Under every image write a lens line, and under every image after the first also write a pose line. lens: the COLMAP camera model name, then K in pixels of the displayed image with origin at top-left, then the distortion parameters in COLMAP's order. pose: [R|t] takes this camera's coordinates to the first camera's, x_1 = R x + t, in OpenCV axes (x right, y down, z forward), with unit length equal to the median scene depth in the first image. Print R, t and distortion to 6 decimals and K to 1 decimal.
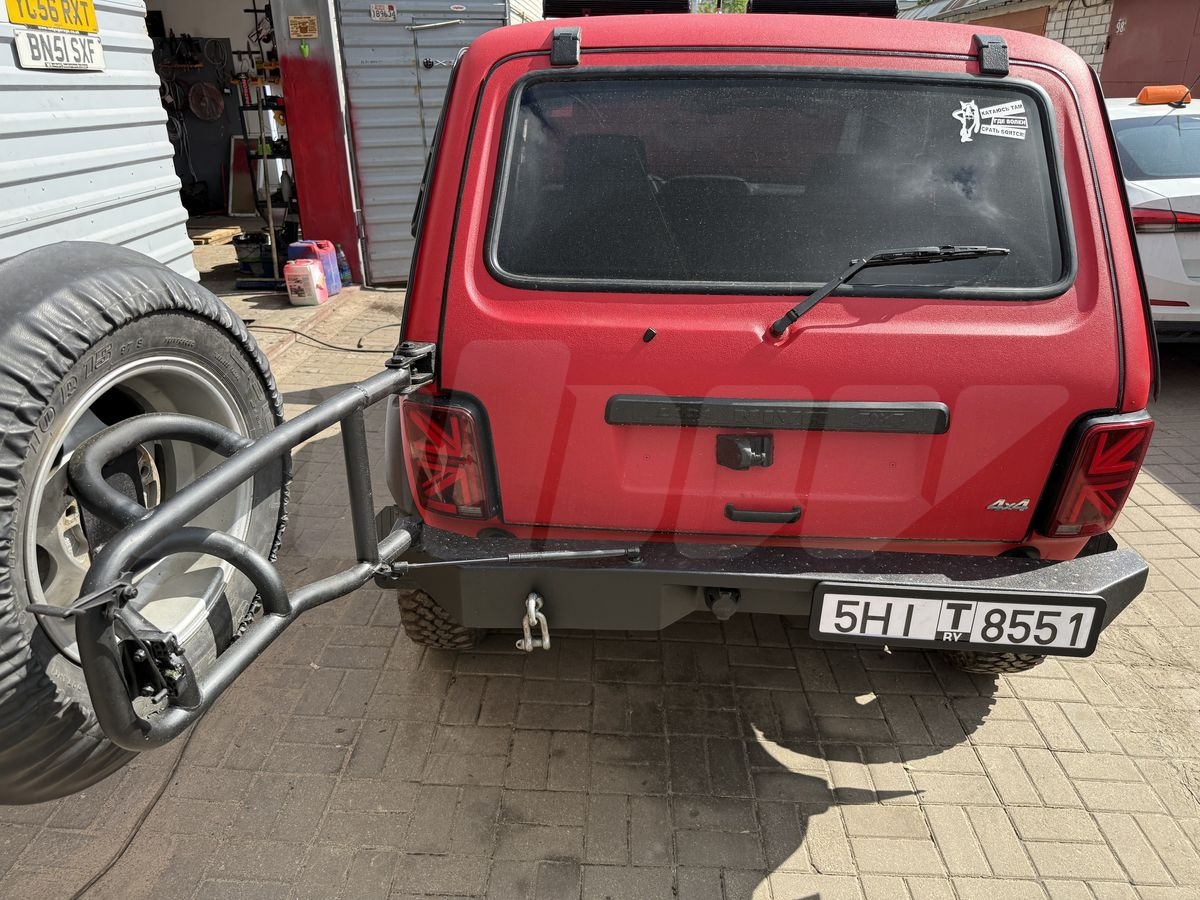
lens RADIAL K [[850.6, 0, 603.9], [0, 850.6, 449.3], [0, 0, 1]] dist [0.056465, -0.090139]
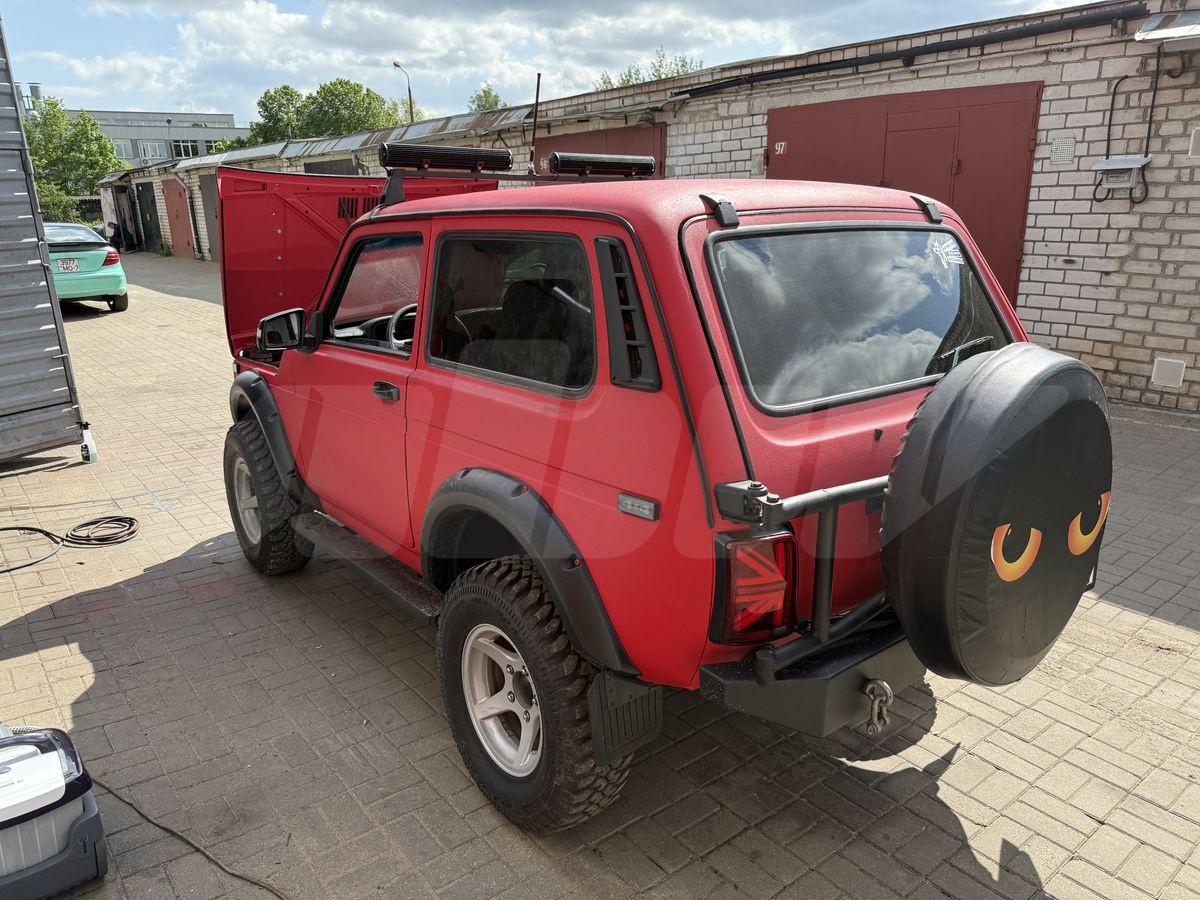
lens RADIAL K [[850.6, 0, 603.9], [0, 850.6, 449.3], [0, 0, 1]] dist [0.056465, -0.090139]
pose [[0.776486, -0.208373, 0.594685, -0.899708], [0.283189, 0.958464, -0.033924, -0.166825], [-0.562915, 0.194750, 0.803243, 0.220742]]
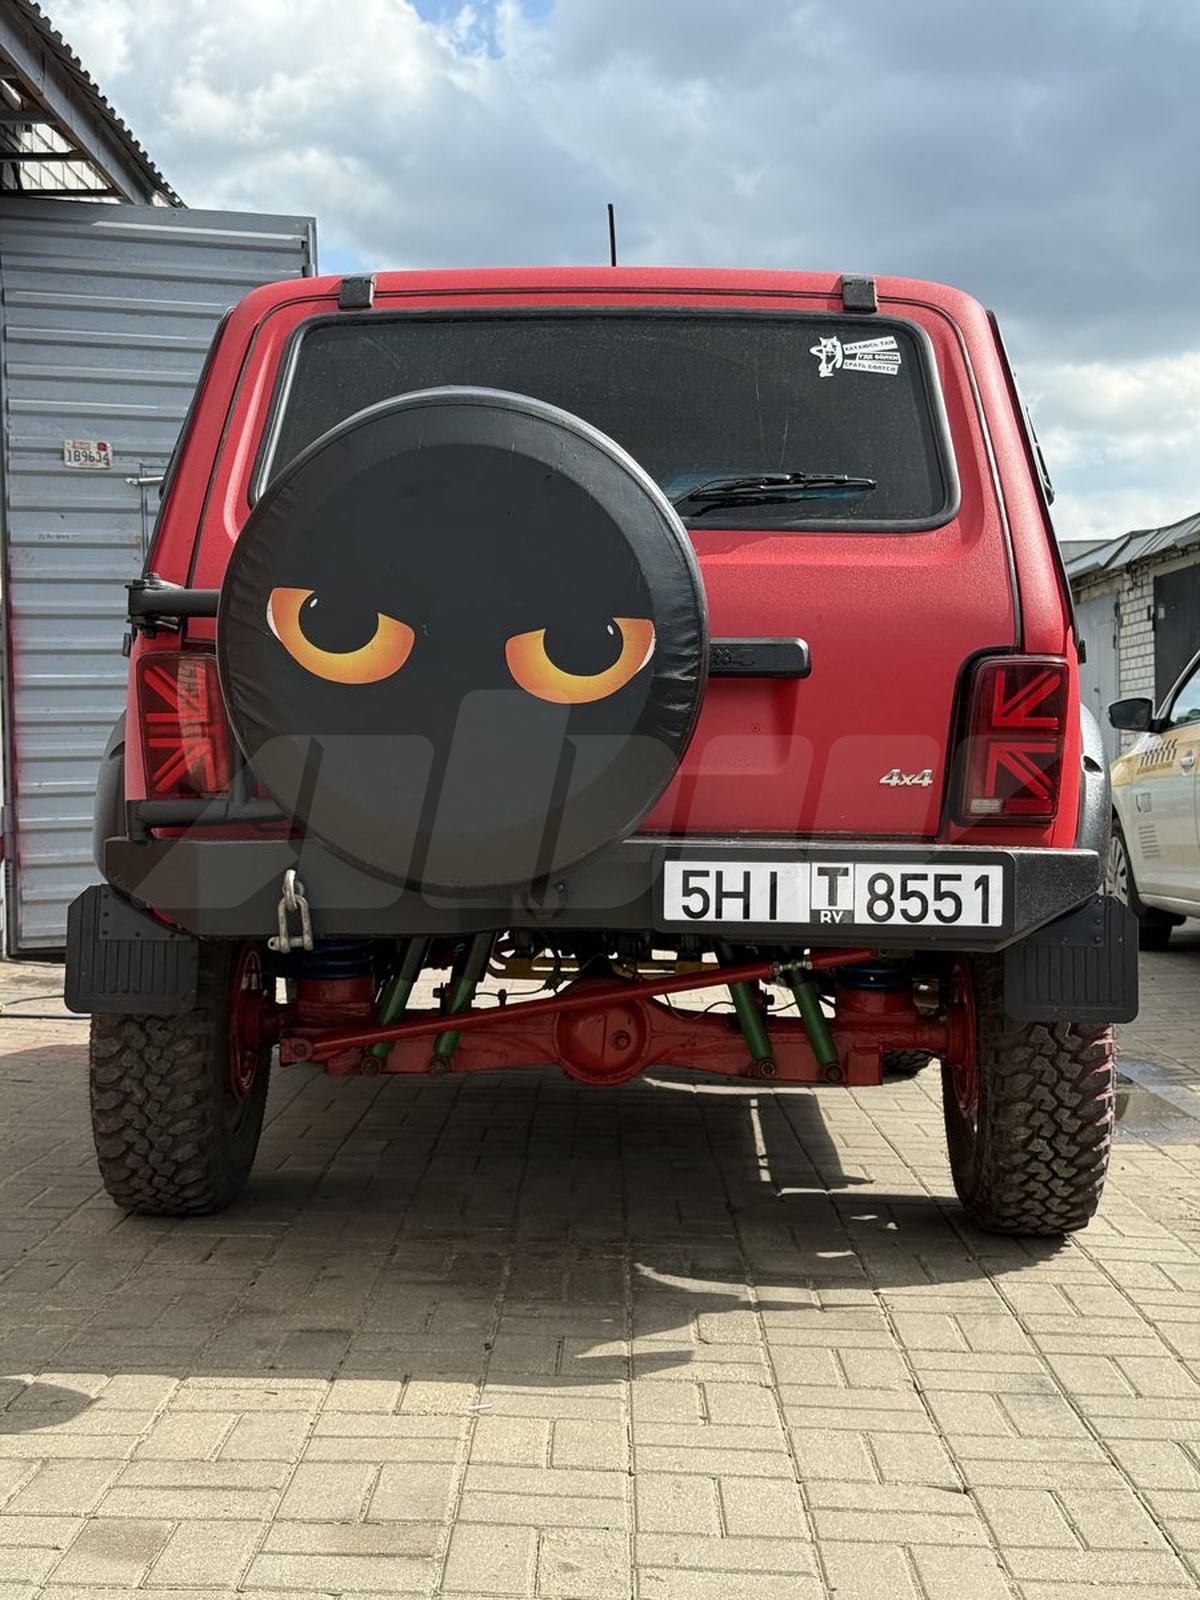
lens RADIAL K [[2274.7, 0, 600.0], [0, 2274.7, 800.0], [0, 0, 1]] dist [0.200014, -0.004537]
pose [[0.999902, -0.008226, 0.011335, 0.166046], [0.011940, 0.923741, -0.382833, 0.868663], [-0.007322, 0.382930, 0.923748, -0.905700]]
